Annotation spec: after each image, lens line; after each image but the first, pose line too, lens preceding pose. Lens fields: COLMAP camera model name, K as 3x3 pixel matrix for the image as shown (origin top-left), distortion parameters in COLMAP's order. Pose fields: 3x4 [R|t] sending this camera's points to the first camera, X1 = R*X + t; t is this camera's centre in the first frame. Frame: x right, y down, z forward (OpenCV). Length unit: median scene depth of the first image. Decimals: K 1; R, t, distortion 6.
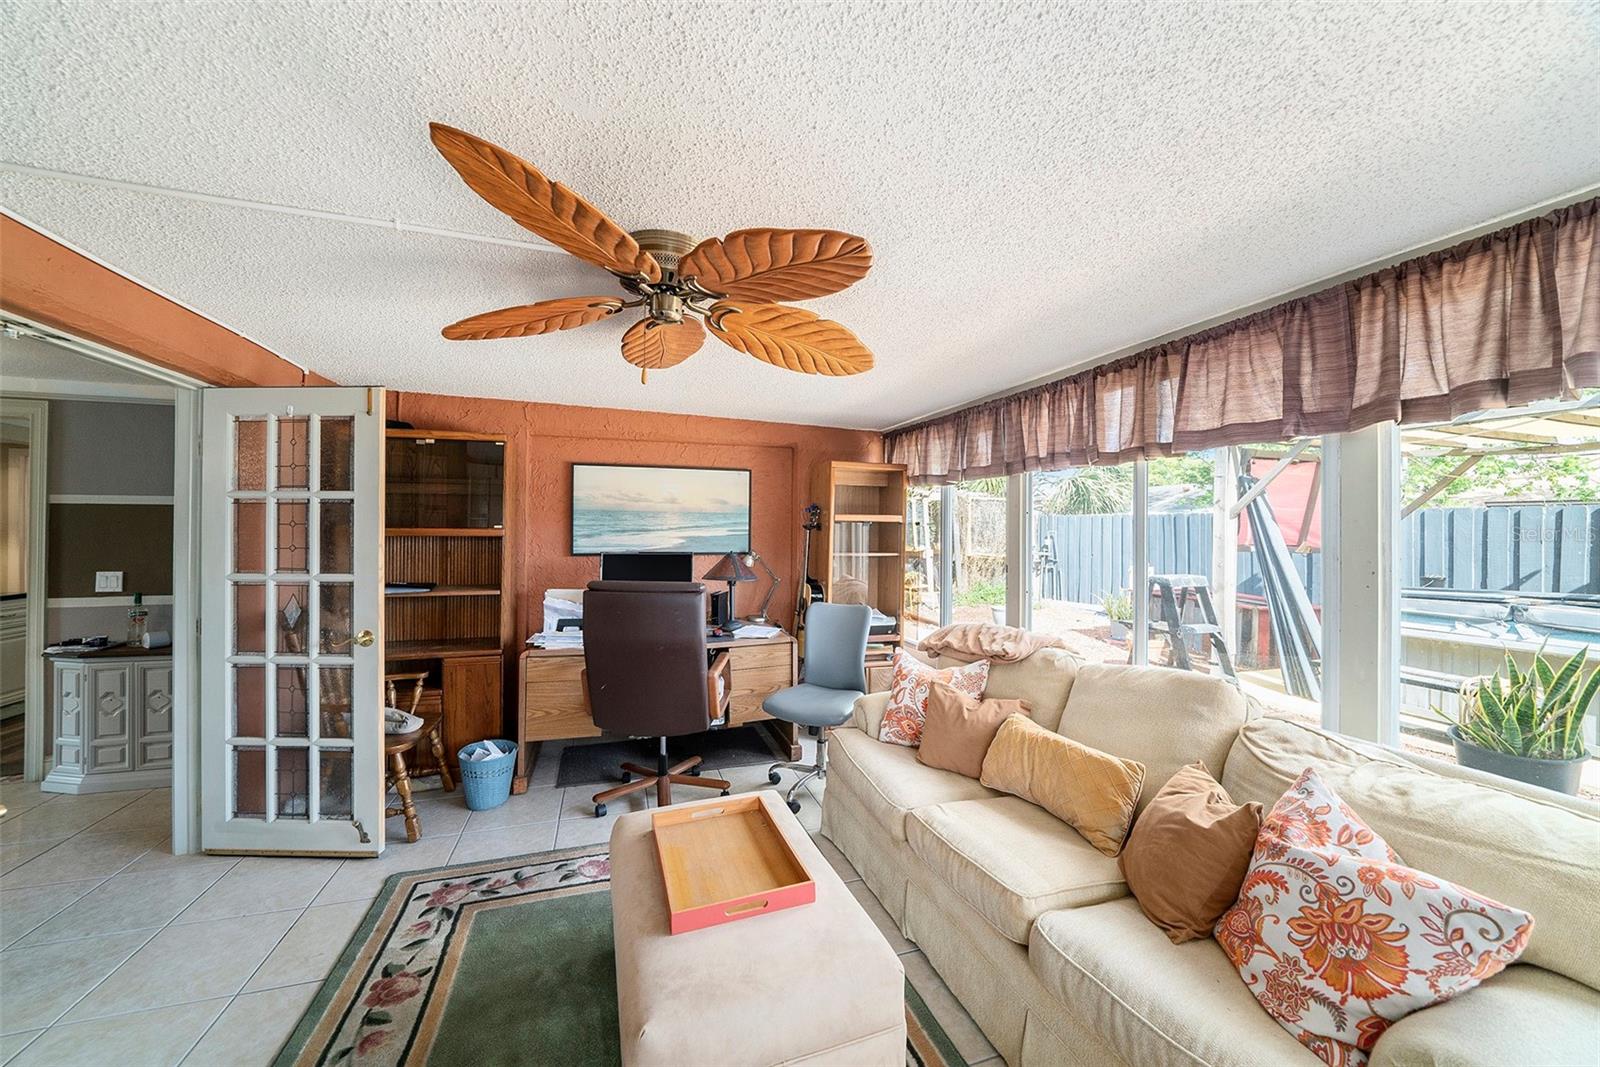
lens RADIAL K [[565.3, 0, 795.3], [0, 565.3, 534.1], [0, 0, 1]] dist [-0.037097, 0.009798]
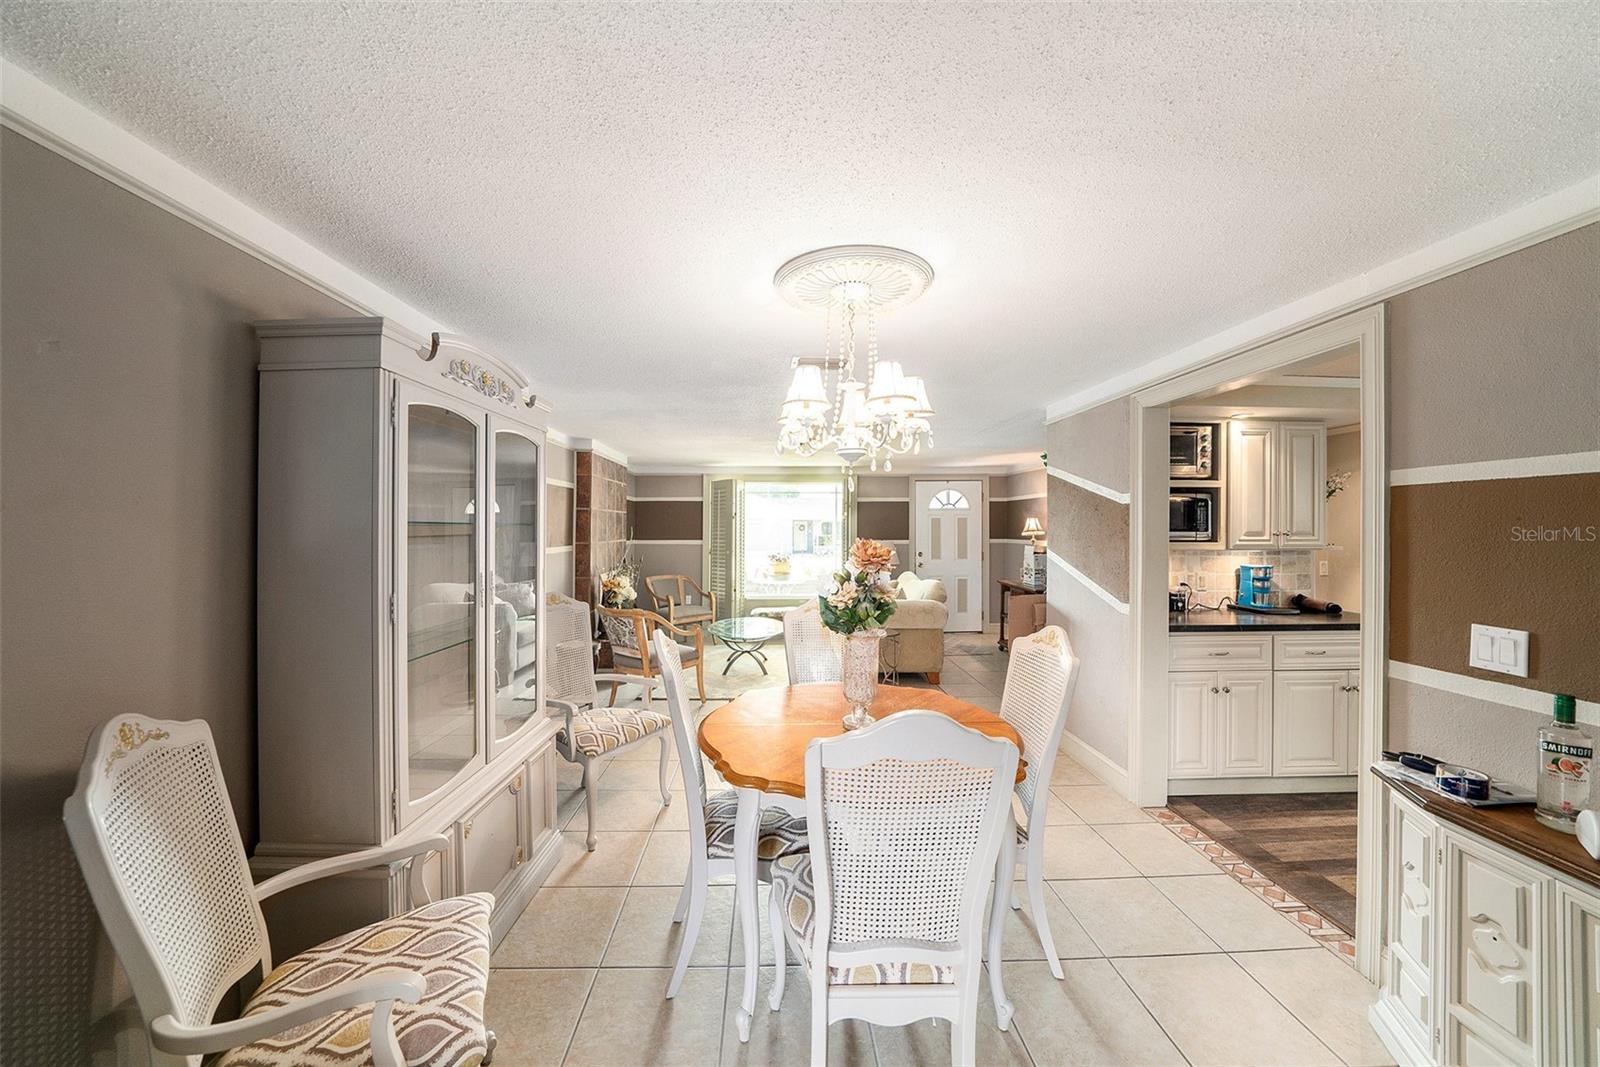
lens RADIAL K [[548.7, 0, 810.5], [0, 548.7, 522.6], [0, 0, 1]] dist [0.000009, 0.000045]
pose [[-0.253120, -0.014928, -0.967320, -0.694664], [-0.013331, 0.999840, -0.011941, -0.008555], [0.967343, 0.009873, -0.253279, 0.585179]]
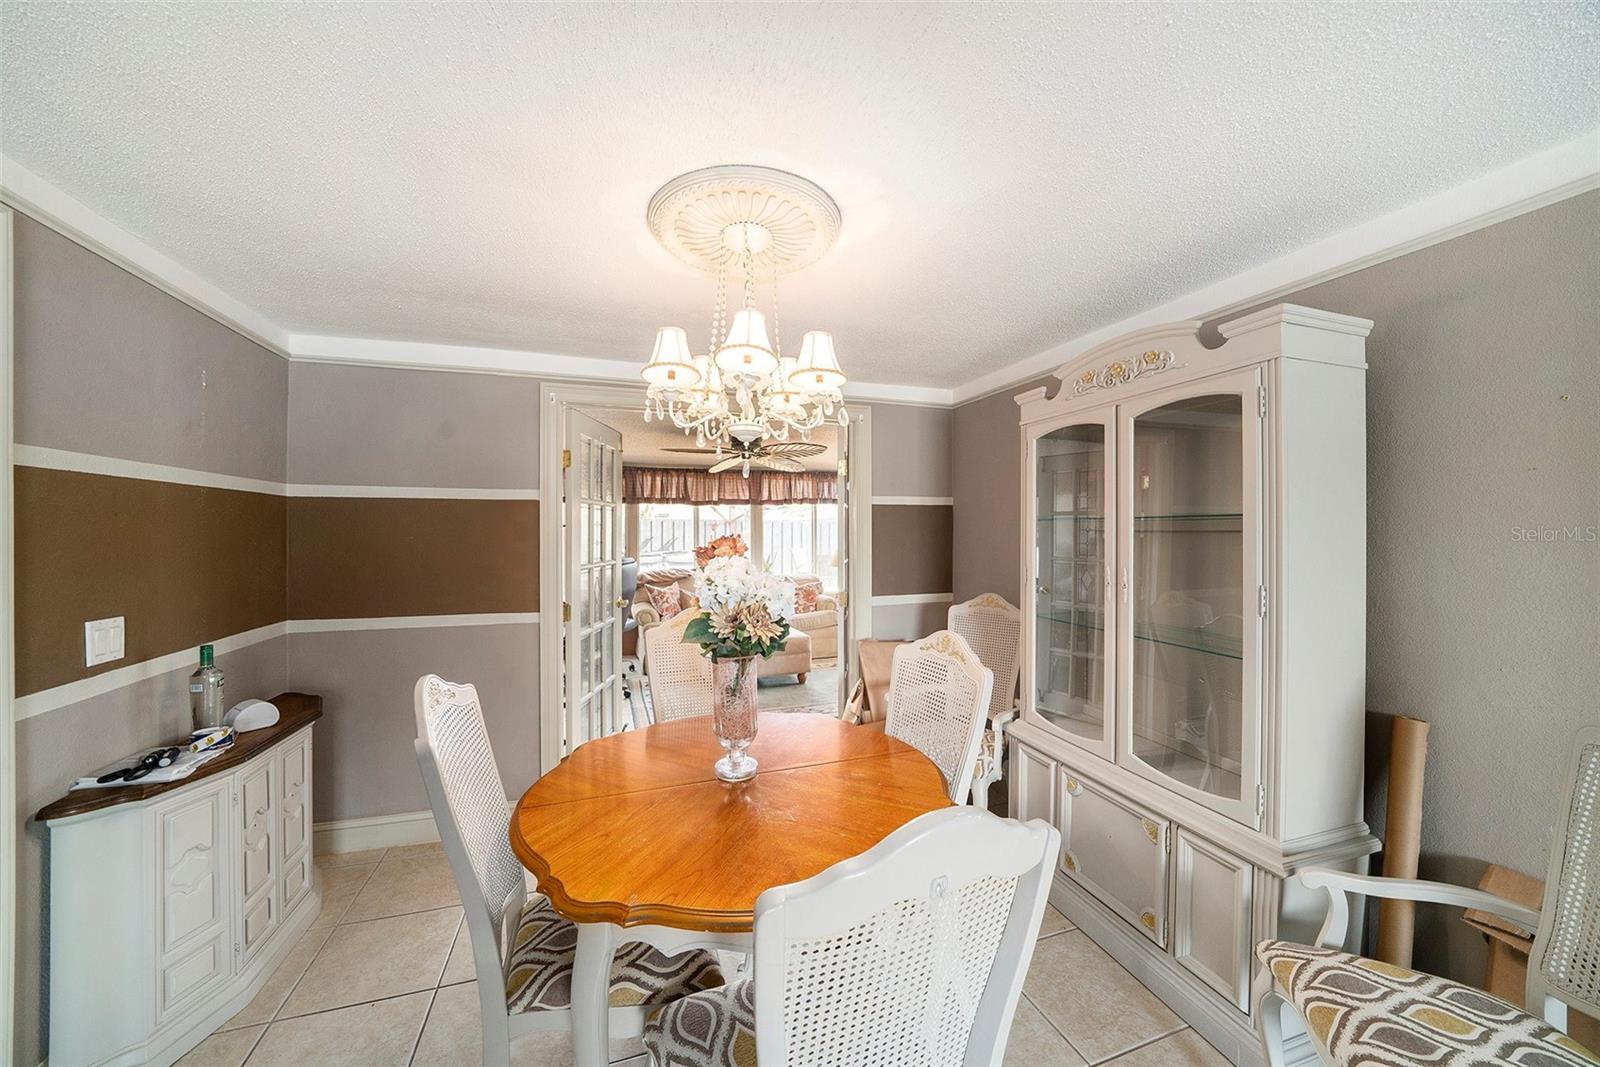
lens RADIAL K [[565.5, 0, 794.9], [0, 565.5, 524.8], [0, 0, 1]] dist [-0.024731, 0.000008]
pose [[-0.004869, 0.005852, 0.999971, -1.854229], [0.017196, 0.999835, -0.005768, -0.002227], [-0.999840, 0.017168, -0.004969, 0.416032]]
